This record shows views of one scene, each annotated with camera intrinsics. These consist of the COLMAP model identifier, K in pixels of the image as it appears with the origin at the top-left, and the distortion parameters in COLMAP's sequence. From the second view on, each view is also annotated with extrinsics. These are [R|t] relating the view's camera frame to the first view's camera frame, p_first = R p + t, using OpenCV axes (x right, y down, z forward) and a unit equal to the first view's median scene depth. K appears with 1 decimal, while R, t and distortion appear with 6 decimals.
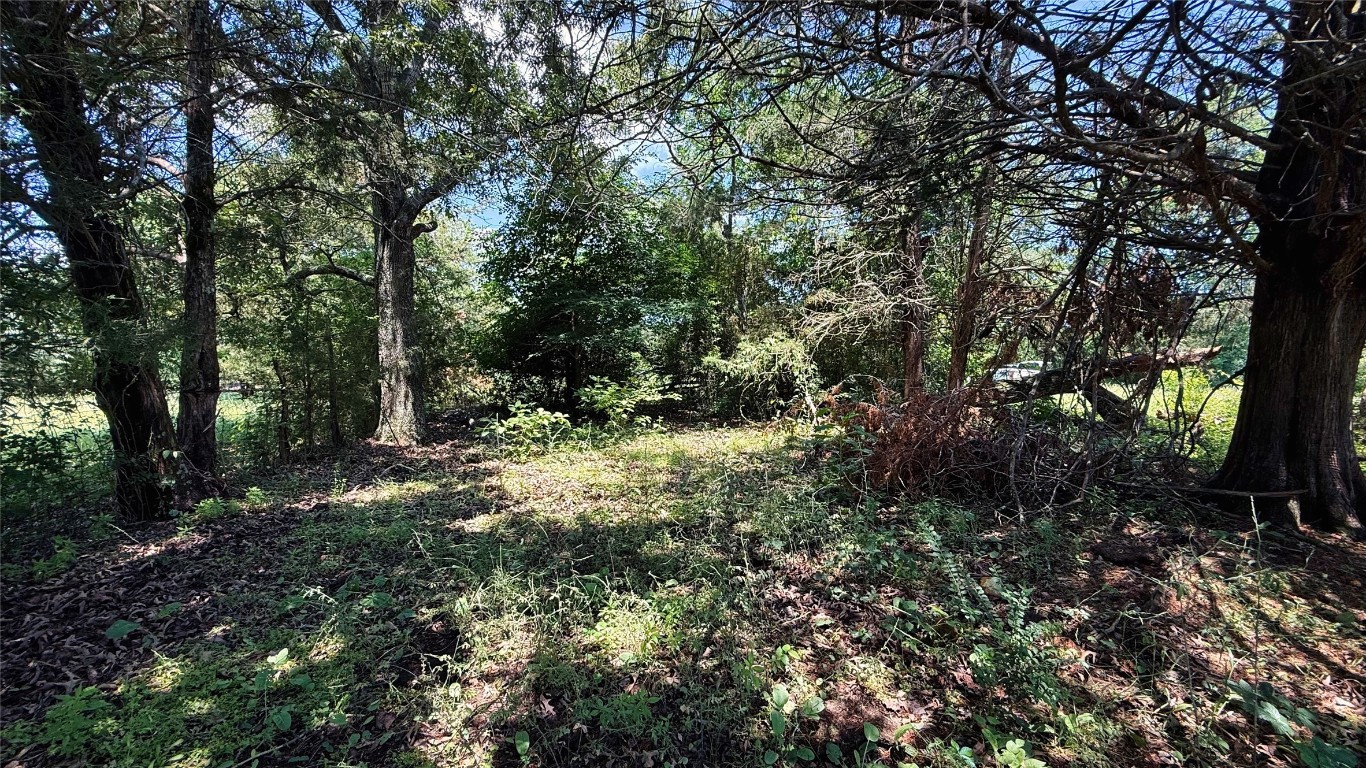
lens RADIAL K [[545.9, 0, 683.7], [0, 545.9, 382.4], [0, 0, 1]] dist [-0.000500, -0.000168]
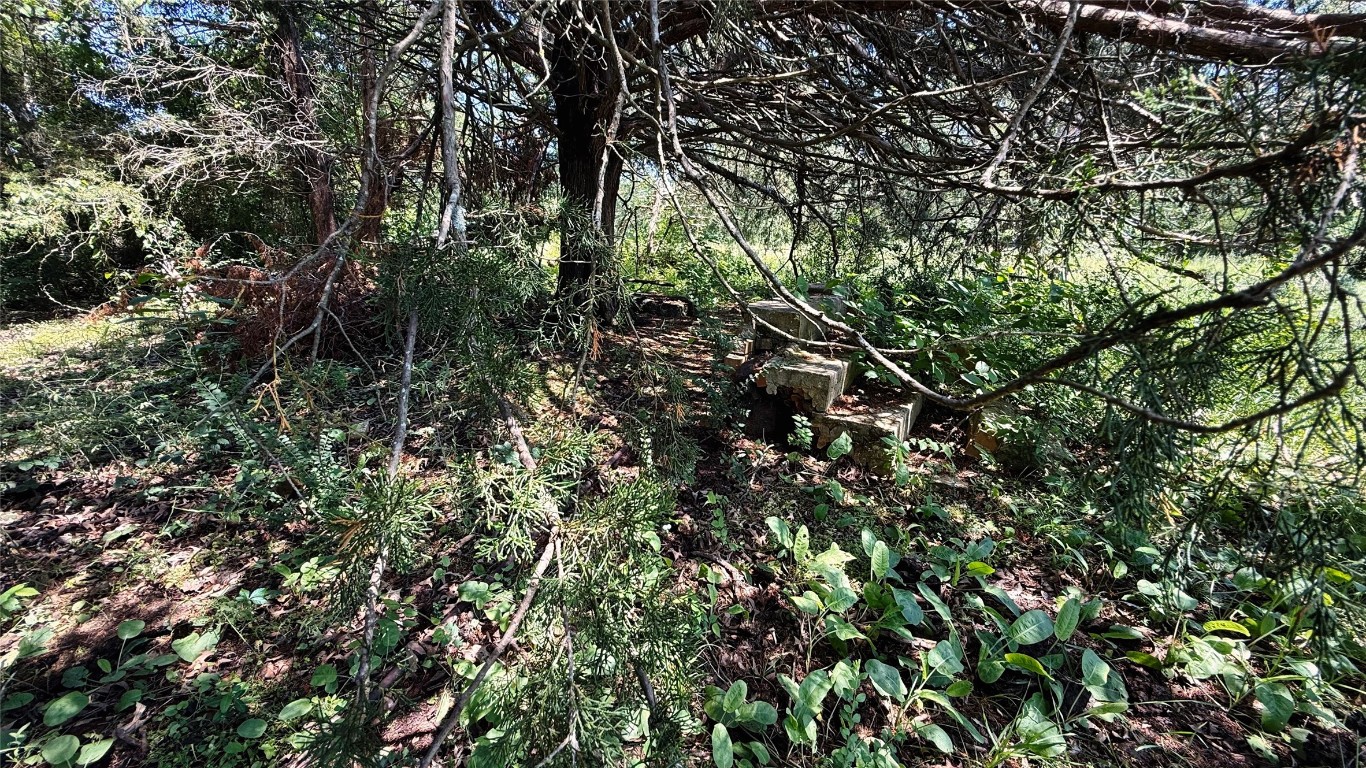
lens RADIAL K [[545.9, 0, 683.7], [0, 545.9, 382.4], [0, 0, 1]] dist [-0.000500, -0.000168]
pose [[0.608975, -0.220389, 0.761957, 0.182920], [0.030877, 0.966483, 0.254869, 0.044659], [-0.792588, -0.131682, 0.595369, -0.088217]]
